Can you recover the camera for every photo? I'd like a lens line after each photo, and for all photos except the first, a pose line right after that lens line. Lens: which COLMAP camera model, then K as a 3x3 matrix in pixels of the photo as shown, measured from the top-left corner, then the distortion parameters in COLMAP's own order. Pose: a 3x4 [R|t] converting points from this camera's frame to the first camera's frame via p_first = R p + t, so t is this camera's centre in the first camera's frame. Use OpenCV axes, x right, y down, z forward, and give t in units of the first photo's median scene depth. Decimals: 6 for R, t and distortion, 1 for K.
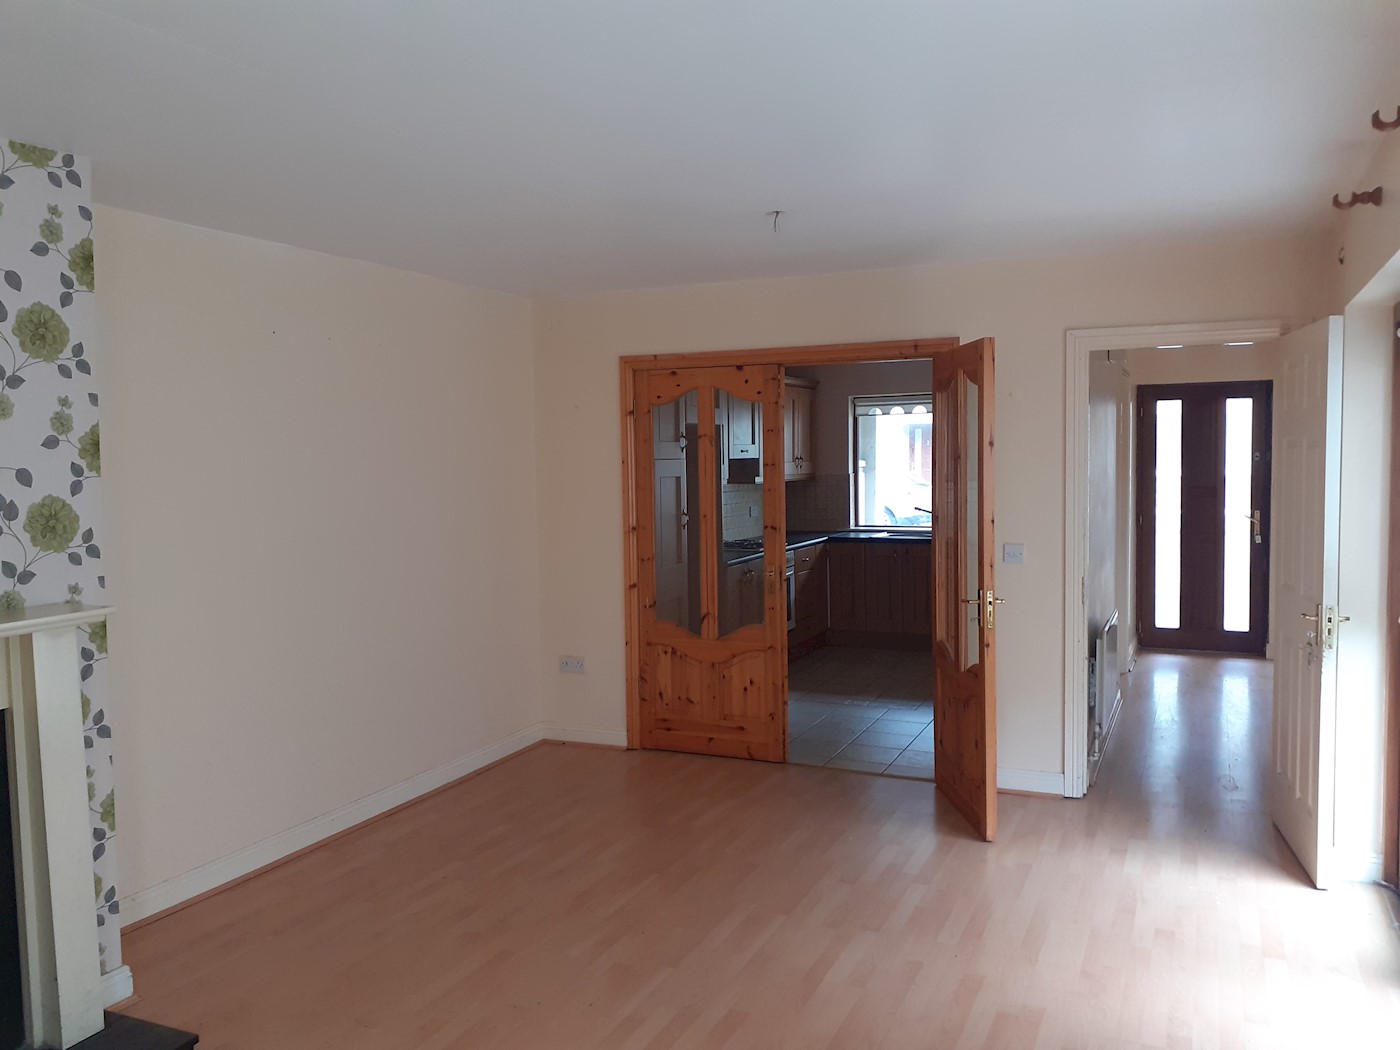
lens RADIAL K [[1078.7, 0, 699.5], [0, 1078.7, 532.8], [0, 0, 1]] dist [0.009536, 0.001732]
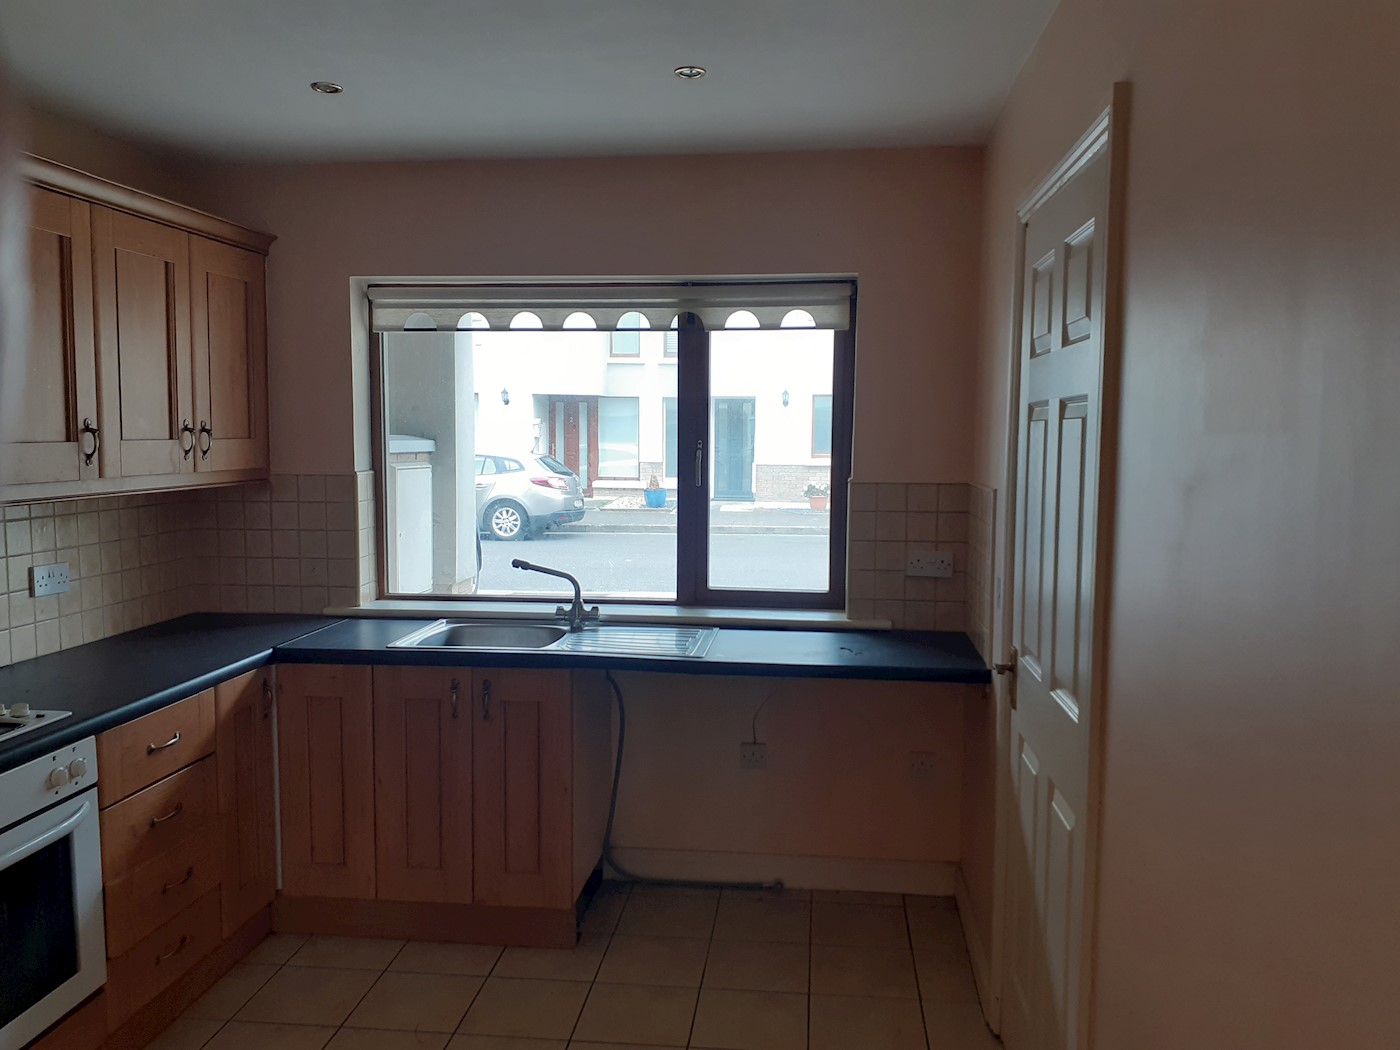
lens RADIAL K [[1112.7, 0, 705.4], [0, 1112.7, 523.3], [0, 0, 1]] dist [-0.004256, -0.004390]
pose [[0.947094, -0.003155, 0.320940, 0.129227], [0.000106, 0.999955, 0.009519, -0.039696], [-0.320955, -0.008982, 0.947052, 0.566354]]
